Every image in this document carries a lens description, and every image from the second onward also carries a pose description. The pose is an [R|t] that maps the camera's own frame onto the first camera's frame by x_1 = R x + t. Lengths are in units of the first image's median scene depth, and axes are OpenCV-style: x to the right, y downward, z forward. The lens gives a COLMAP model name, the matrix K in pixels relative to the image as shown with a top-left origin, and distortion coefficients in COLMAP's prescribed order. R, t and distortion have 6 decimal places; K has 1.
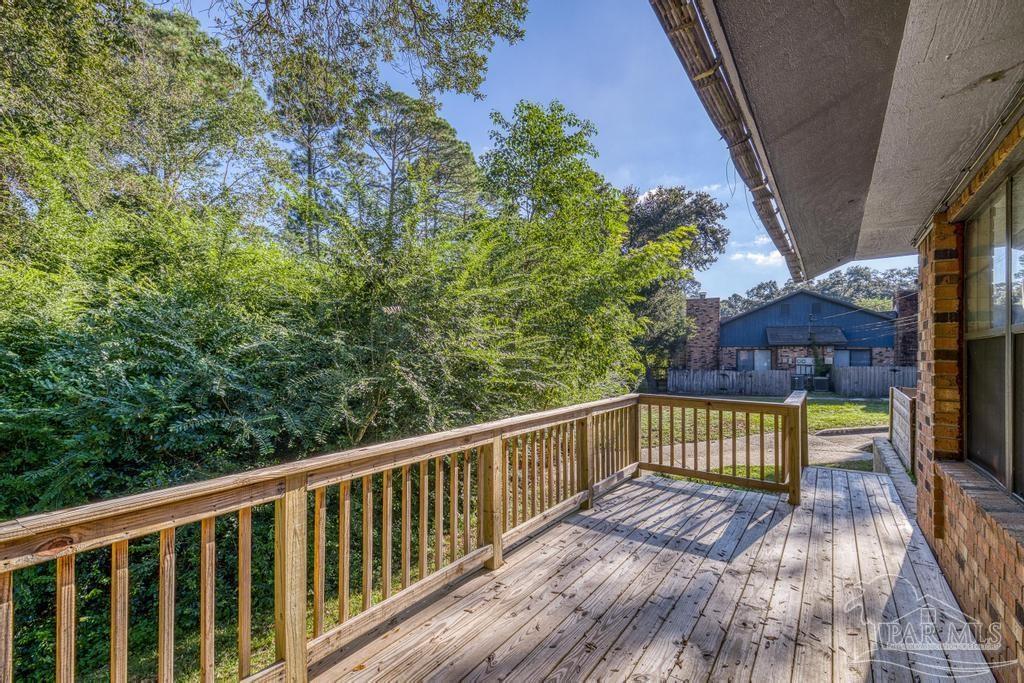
lens RADIAL K [[435.6, 0, 506.3], [0, 435.6, 355.3], [0, 0, 1]] dist [0.001296, 0.000152]
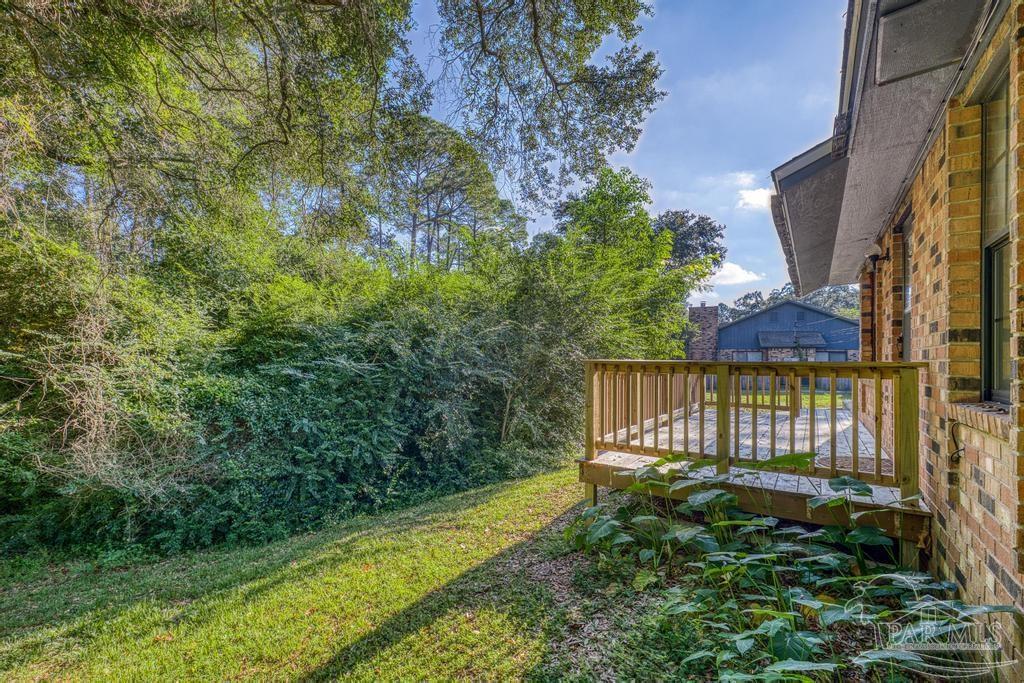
lens RADIAL K [[435.6, 0, 506.3], [0, 435.6, 355.3], [0, 0, 1]] dist [0.001296, 0.000152]
pose [[0.999565, 0.007324, 0.028559, -0.104063], [-0.006892, 0.999861, -0.015186, 0.019465], [-0.028666, 0.014982, 0.999477, -0.135734]]
